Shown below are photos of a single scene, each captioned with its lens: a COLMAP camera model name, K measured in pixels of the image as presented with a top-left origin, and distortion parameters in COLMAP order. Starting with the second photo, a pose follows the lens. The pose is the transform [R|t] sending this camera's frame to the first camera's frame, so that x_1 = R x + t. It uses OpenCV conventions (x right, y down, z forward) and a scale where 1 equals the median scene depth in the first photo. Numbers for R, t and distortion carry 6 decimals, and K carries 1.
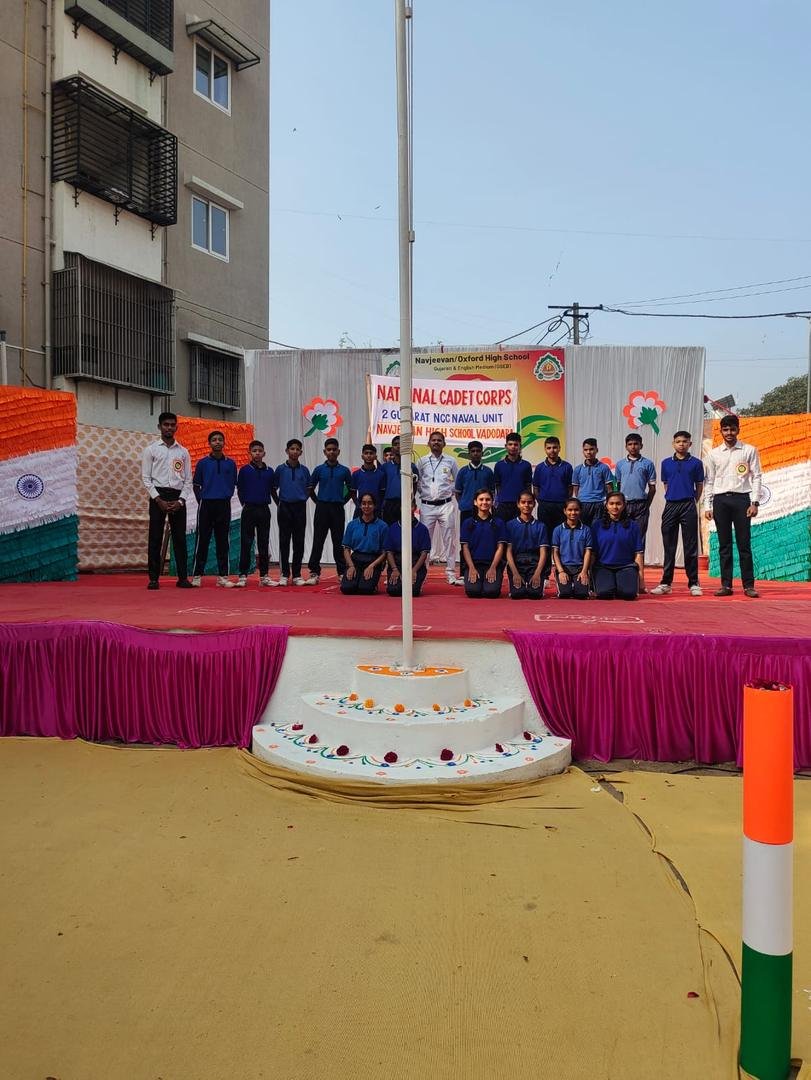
lens RADIAL K [[801.8, 0, 405.5], [0, 801.8, 540.0], [0, 0, 1]] dist [0.060136, -0.071542]
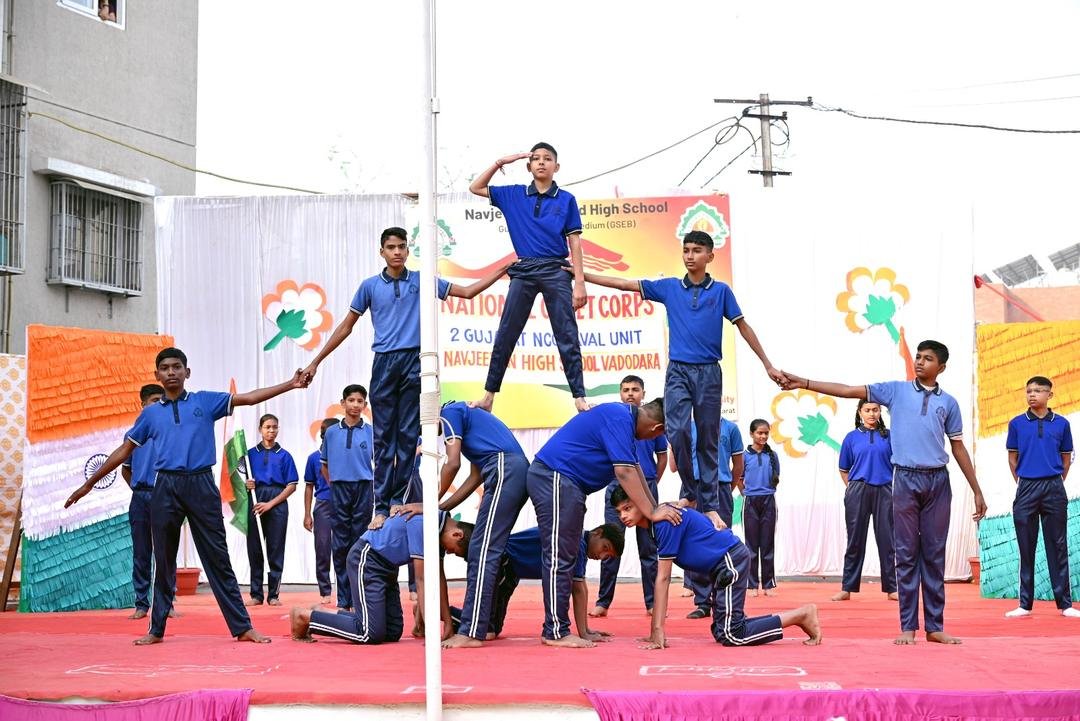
lens RADIAL K [[1642.4, 0, 540.0], [0, 1642.4, 360.5], [0, 0, 1]] dist [0.025429, -0.086023]
pose [[0.998846, -0.008606, 0.047244, 0.008707], [0.013351, 0.994790, -0.101063, -0.006073], [-0.046128, 0.101577, 0.993758, -0.112000]]
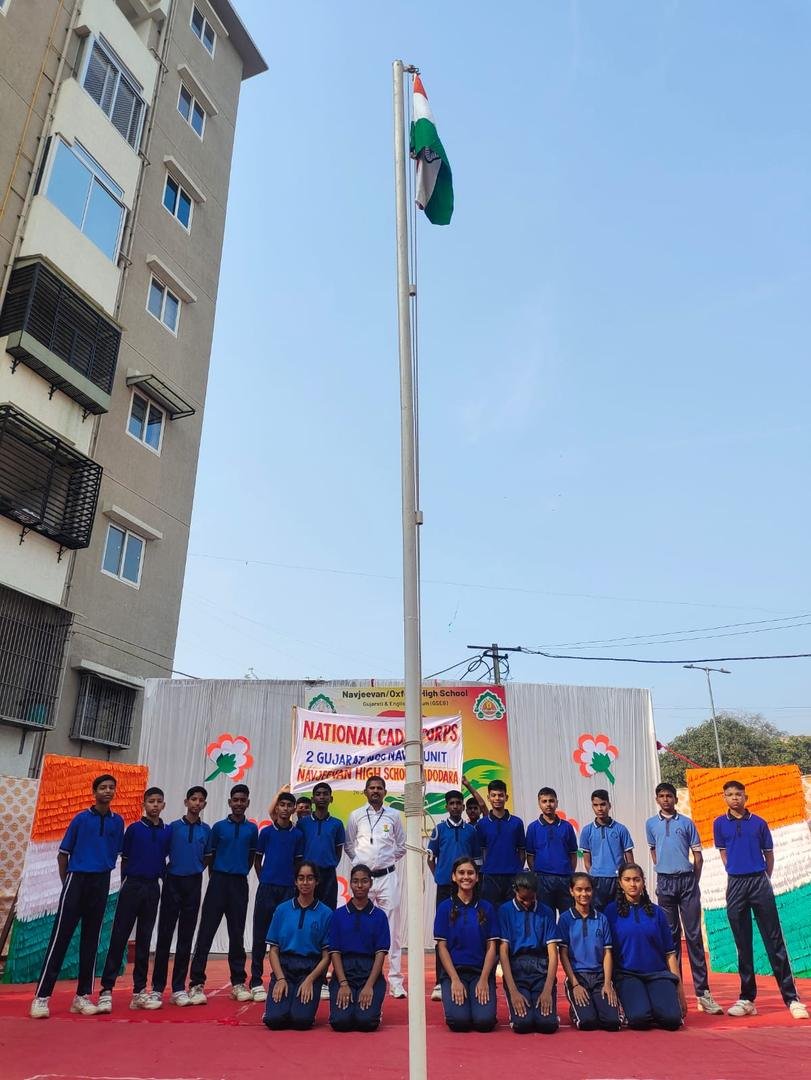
lens RADIAL K [[801.8, 0, 405.5], [0, 801.8, 540.0], [0, 0, 1]] dist [0.060136, -0.071542]
pose [[0.991675, 0.047826, 0.119559, -0.030508], [0.004995, 0.913485, -0.406842, -0.014058], [-0.128673, 0.404052, 0.905641, 0.101055]]
